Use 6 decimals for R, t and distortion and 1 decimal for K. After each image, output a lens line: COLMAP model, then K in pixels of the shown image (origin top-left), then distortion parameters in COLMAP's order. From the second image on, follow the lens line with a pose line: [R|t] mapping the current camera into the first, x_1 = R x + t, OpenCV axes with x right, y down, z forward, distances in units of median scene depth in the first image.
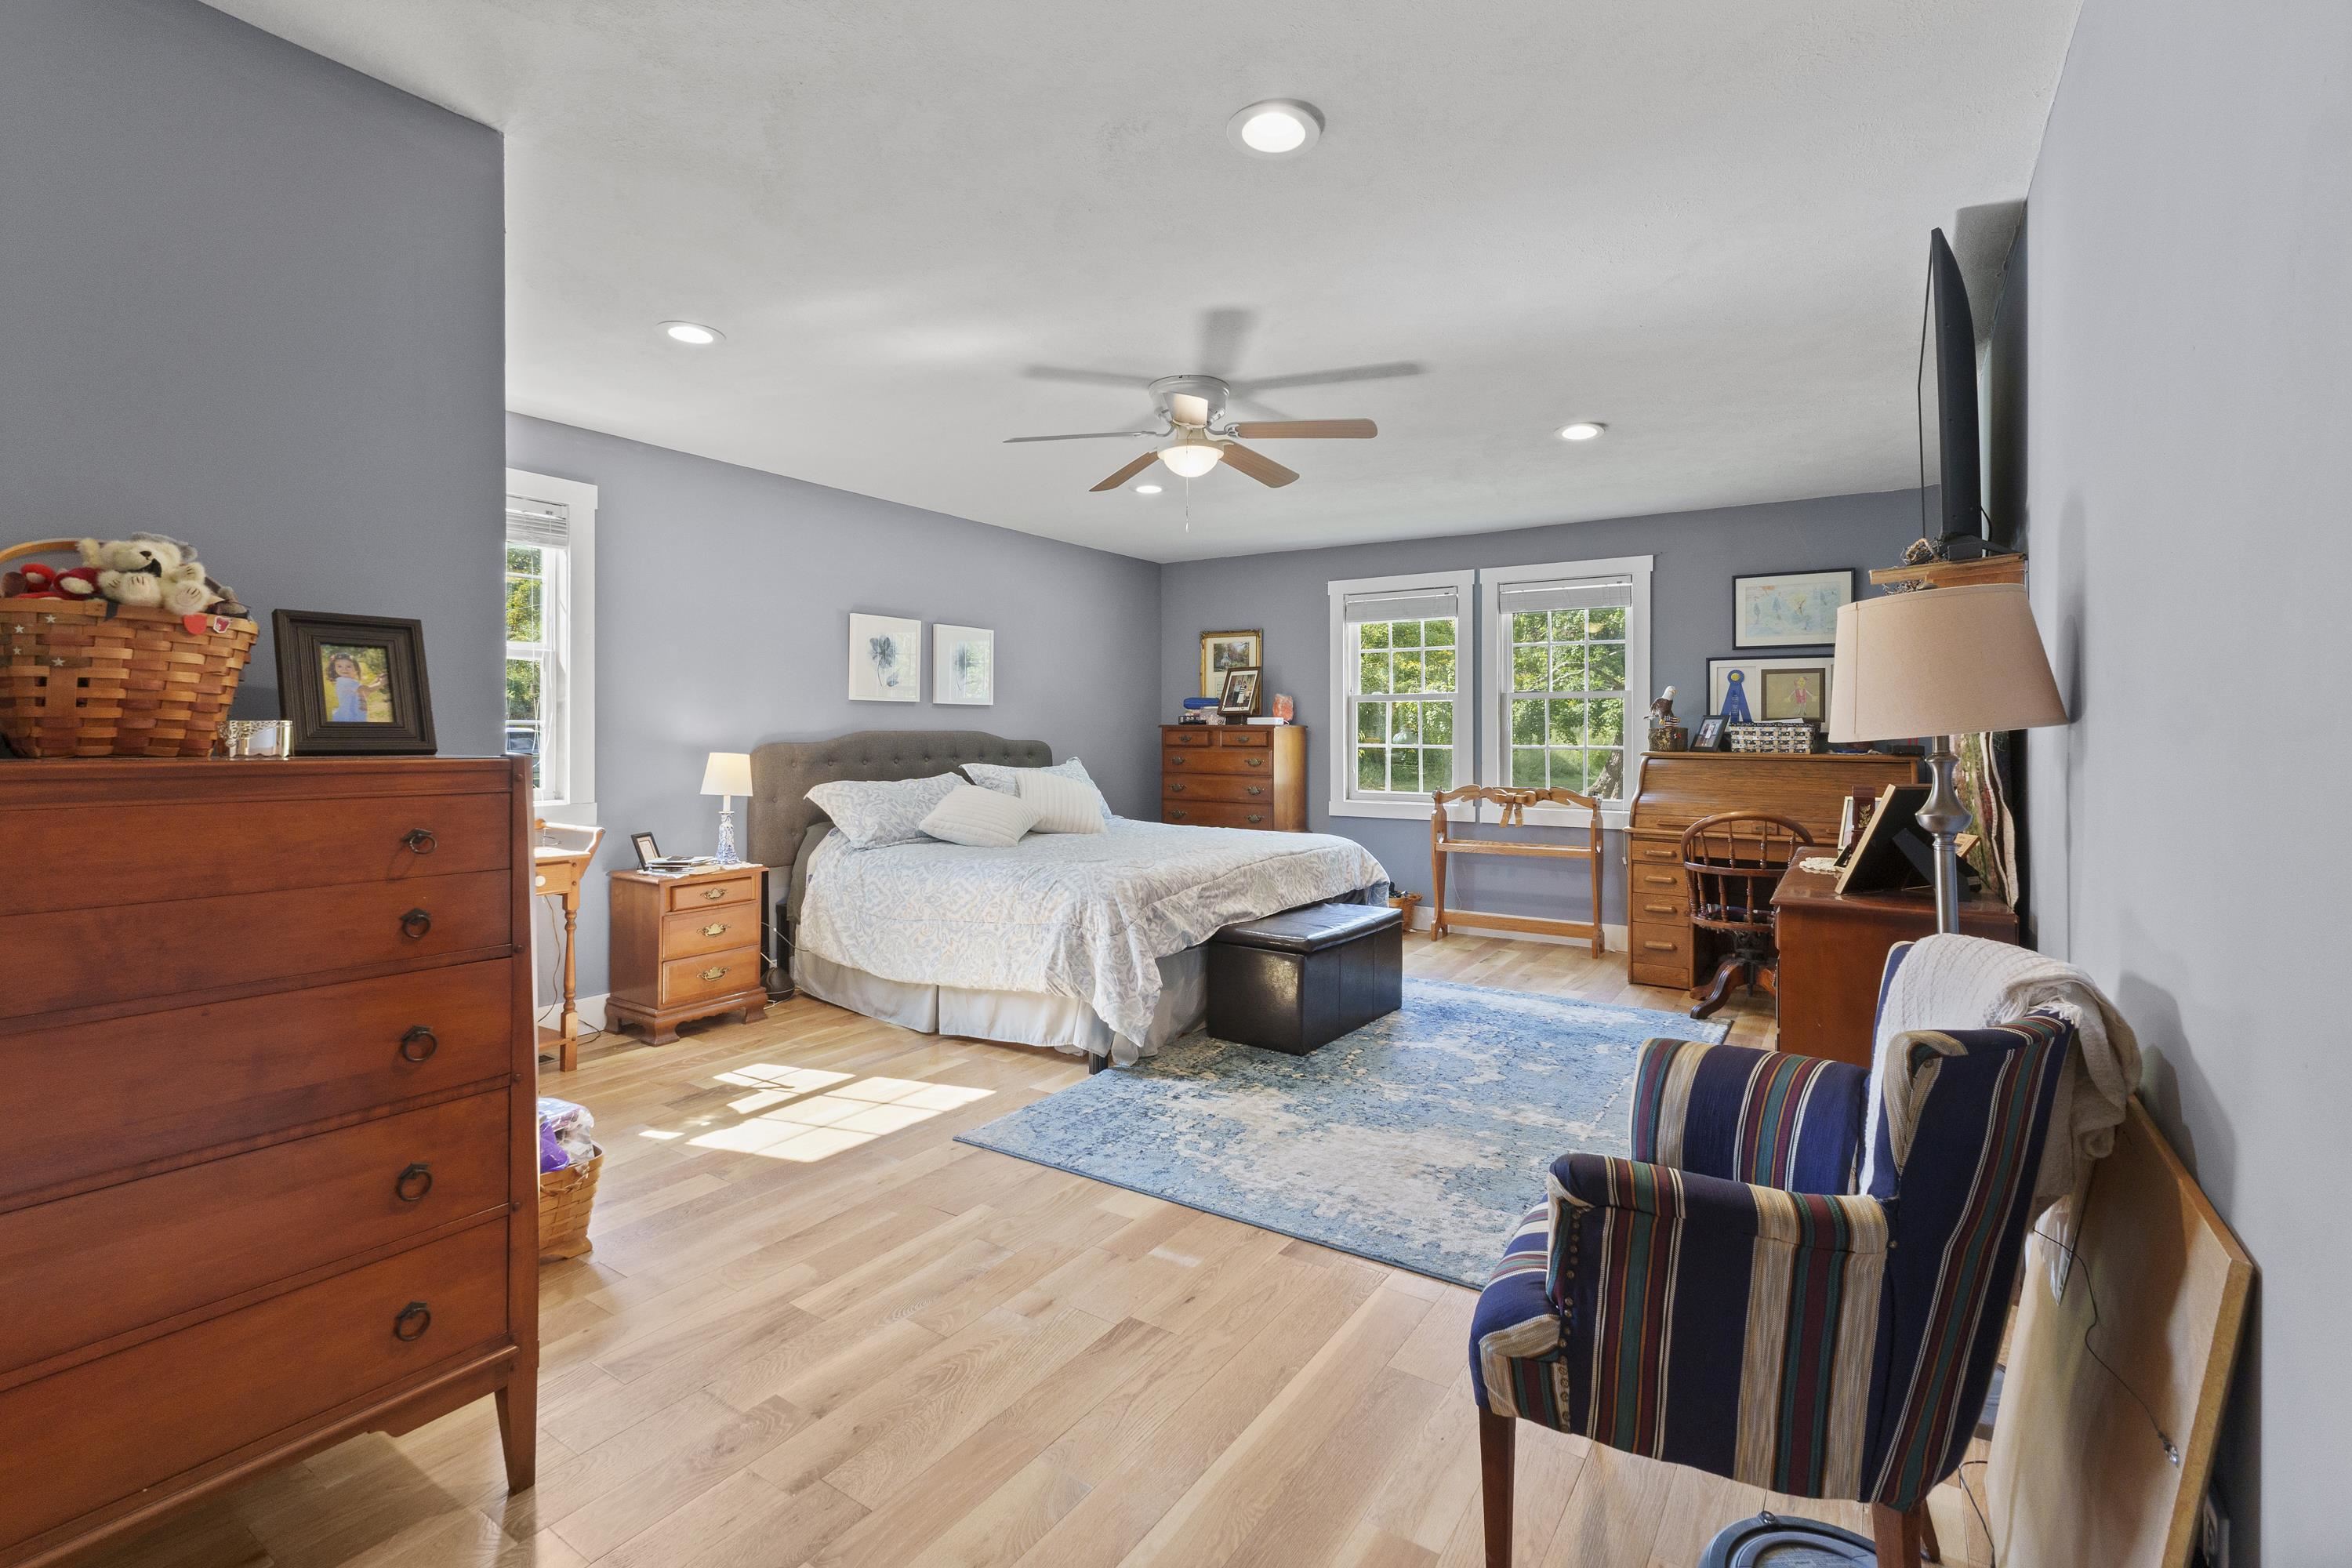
lens RADIAL K [[1019.7, 0, 1216.6], [0, 1019.7, 729.9], [0, 0, 1]] dist [0.011640, 0.000570]
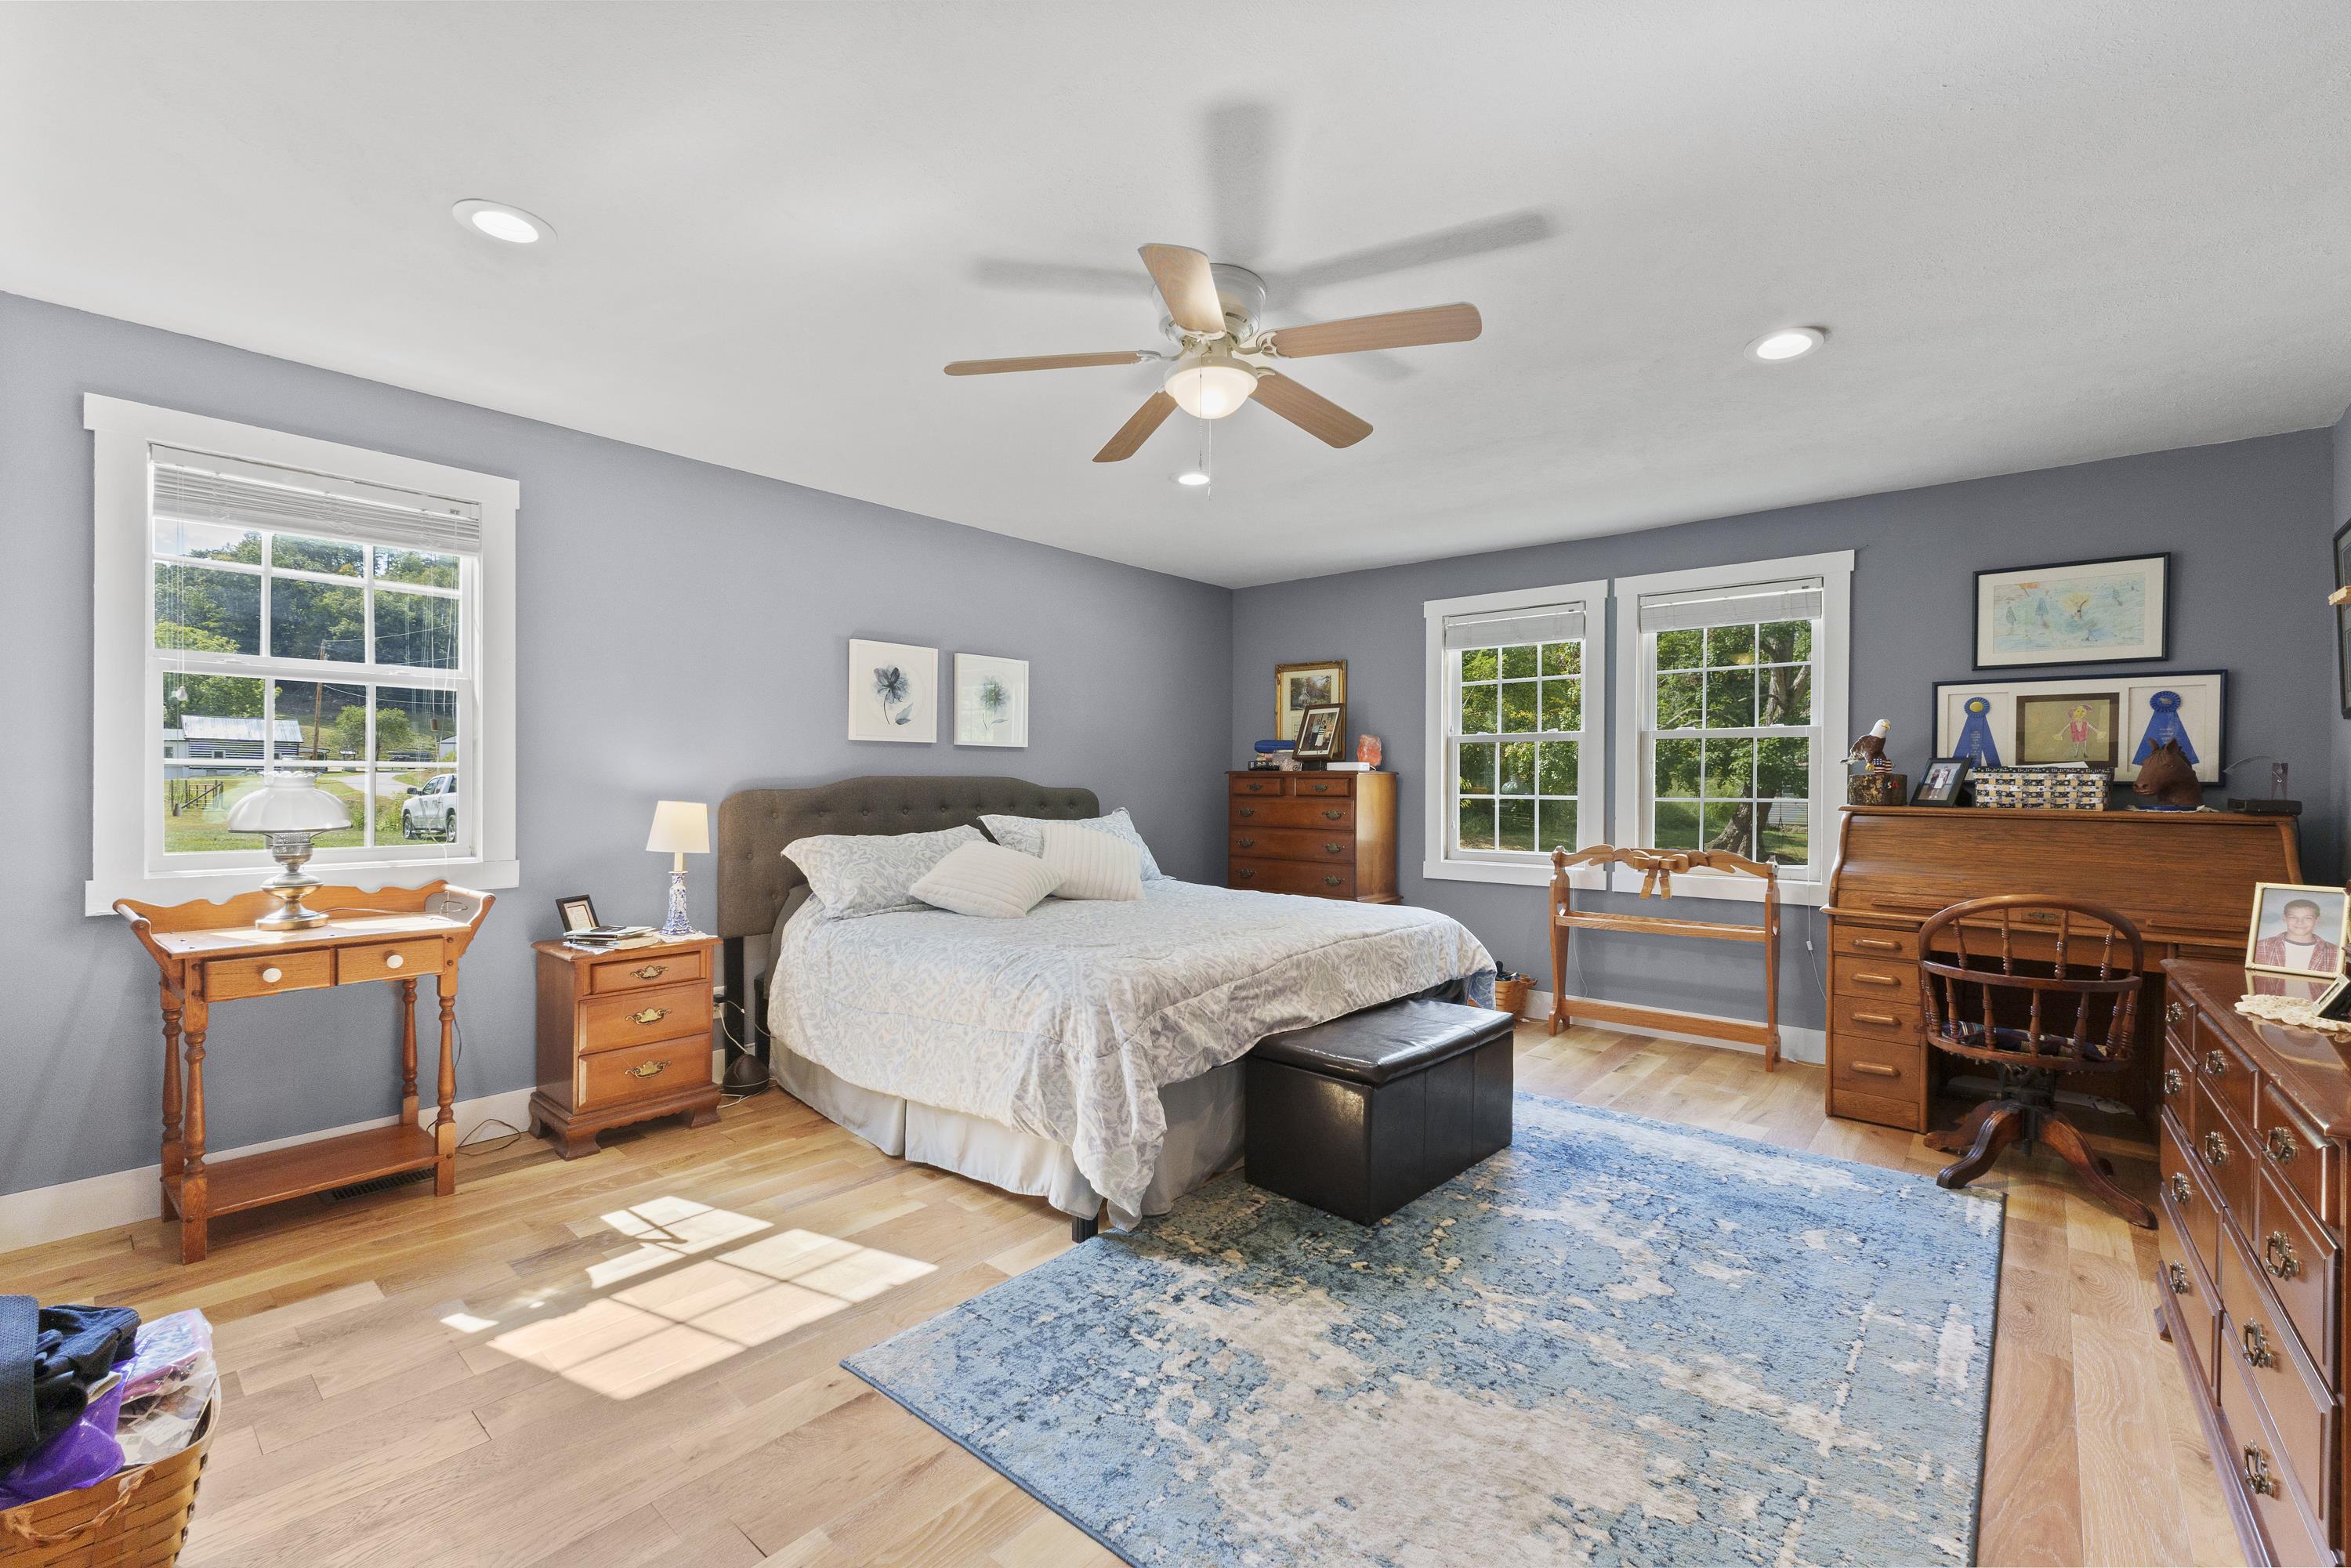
lens RADIAL K [[1019.2, 0, 1180.0], [0, 1019.2, 794.2], [0, 0, 1]] dist [0.011640, 0.000570]
pose [[0.990948, 0.004320, -0.134176, 0.041892], [-0.002271, 0.999879, 0.015418, 0.003032], [0.134226, -0.014973, 0.990838, 0.242182]]
